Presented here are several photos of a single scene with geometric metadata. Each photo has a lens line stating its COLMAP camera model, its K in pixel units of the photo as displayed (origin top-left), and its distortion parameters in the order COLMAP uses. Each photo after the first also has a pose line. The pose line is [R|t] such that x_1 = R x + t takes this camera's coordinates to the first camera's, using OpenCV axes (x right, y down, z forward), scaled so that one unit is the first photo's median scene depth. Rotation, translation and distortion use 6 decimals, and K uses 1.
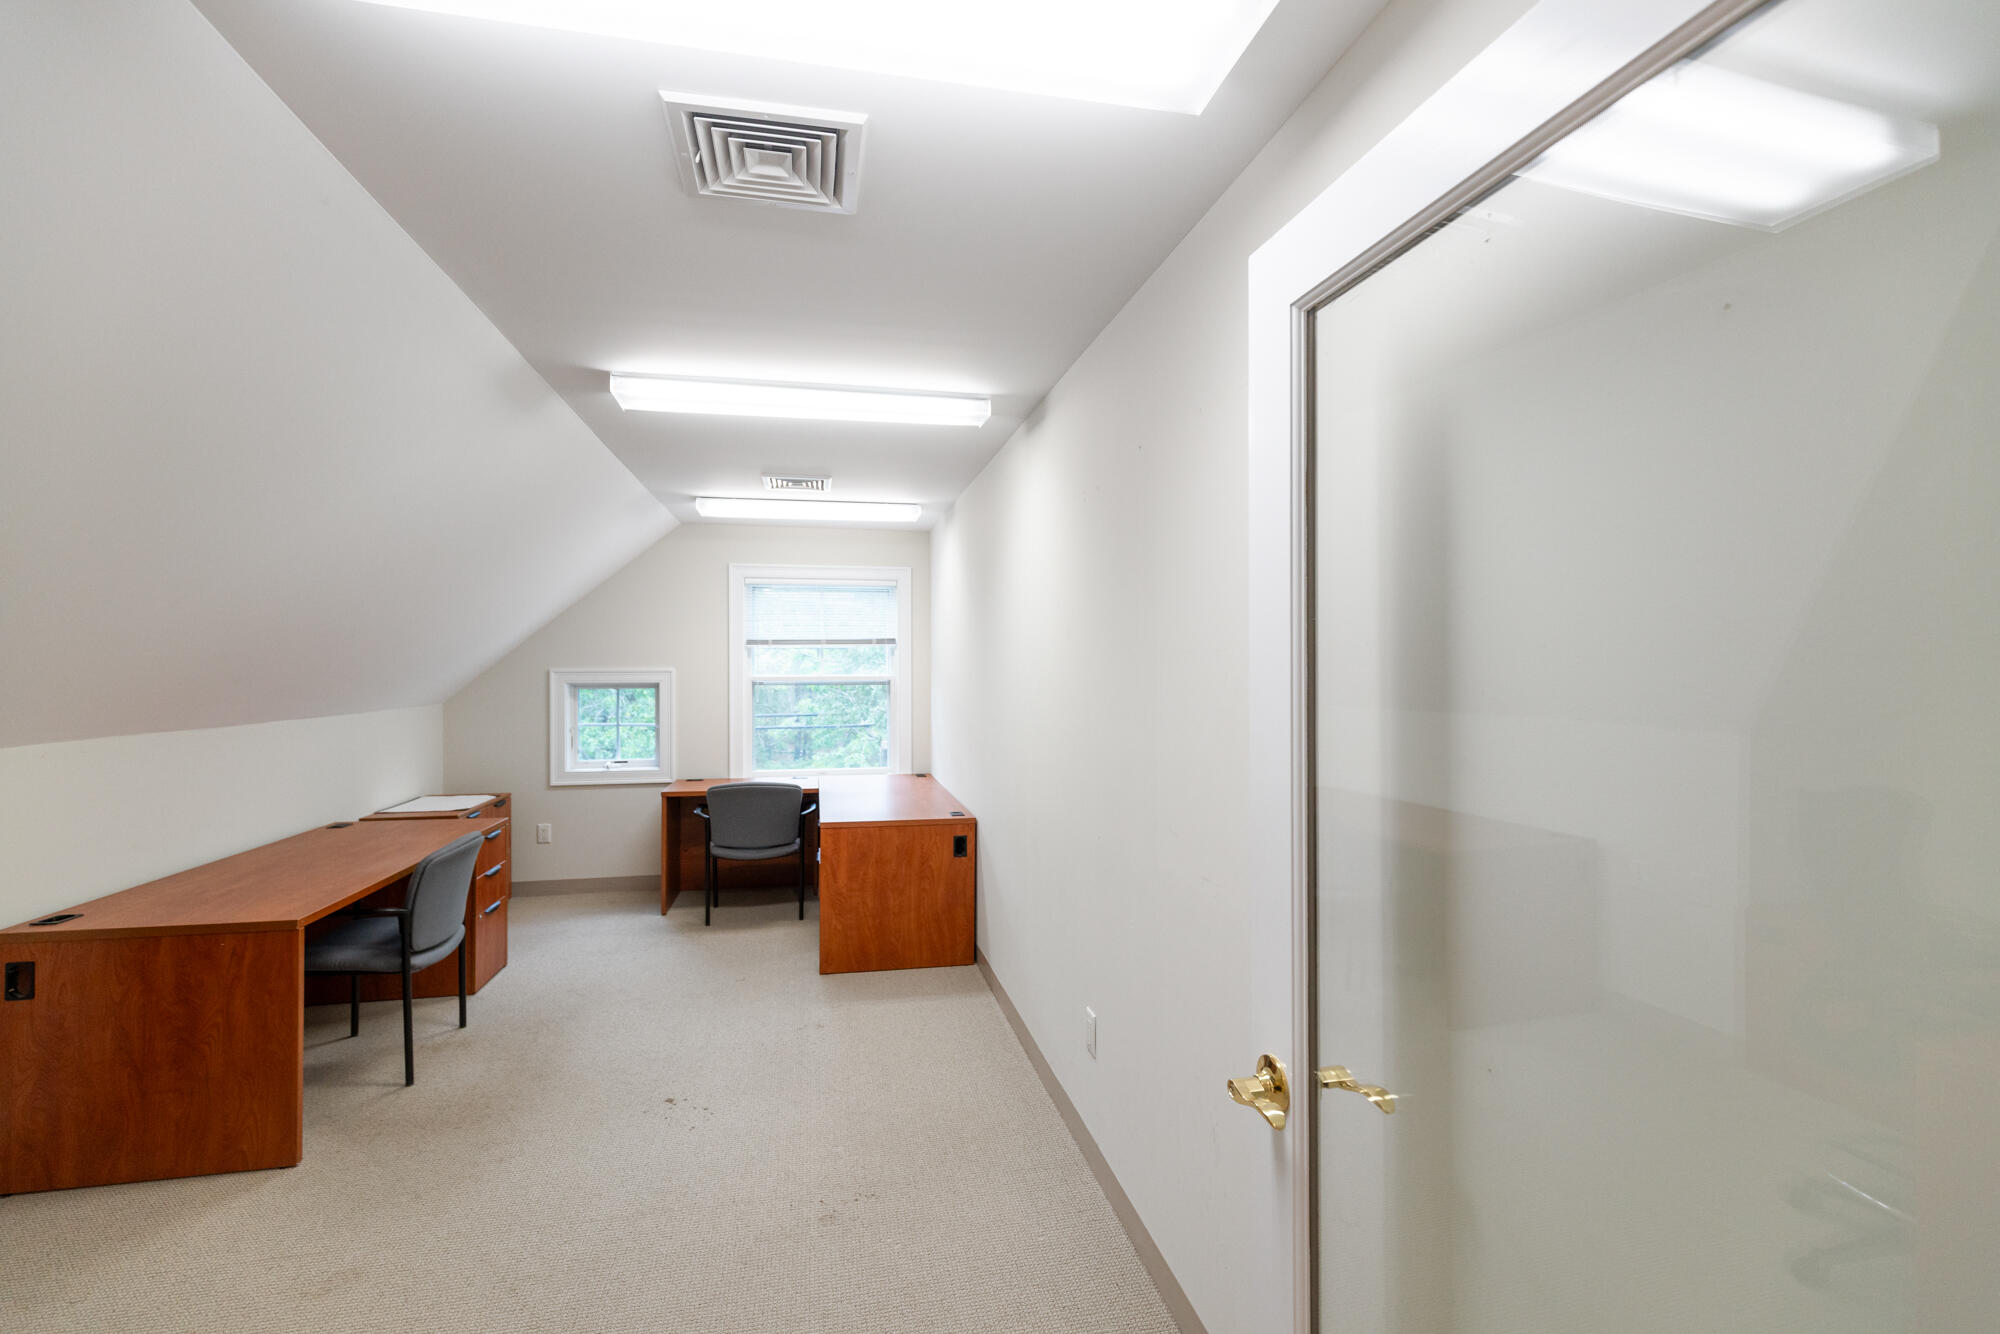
lens RADIAL K [[873.0, 0, 1009.0], [0, 873.0, 666.1], [0, 0, 1]] dist [0.001259, -0.000184]
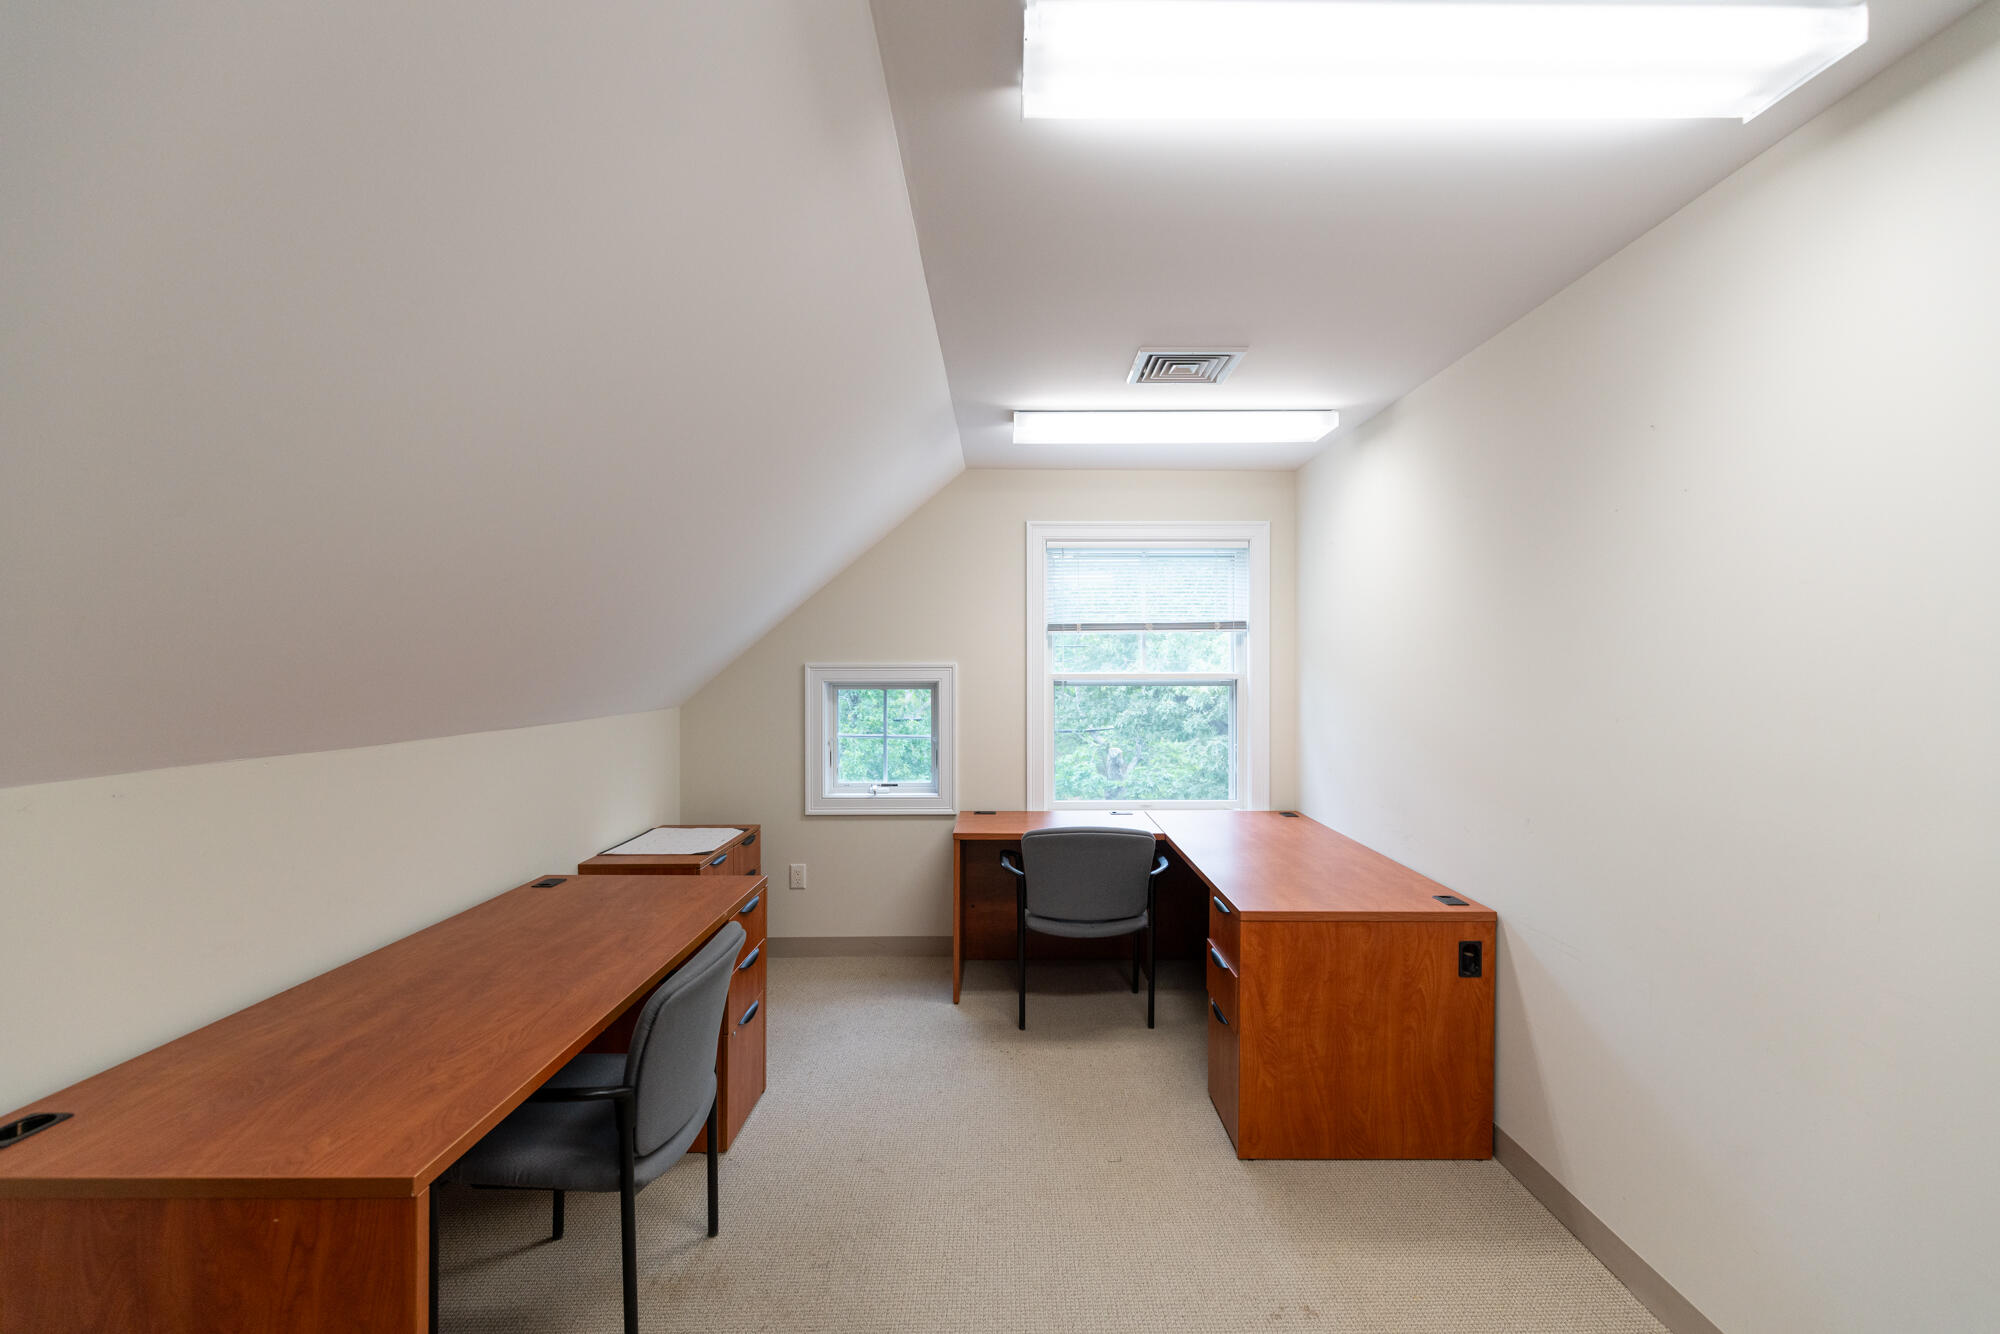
lens RADIAL K [[910.0, 0, 1031.9], [0, 910.0, 670.5], [0, 0, 1]] dist [0.003513, 0.000332]
pose [[0.979676, 0.001205, -0.200582, -0.221894], [-0.000363, 0.999991, 0.004235, 0.008199], [0.200585, -0.004076, 0.979668, 0.334362]]
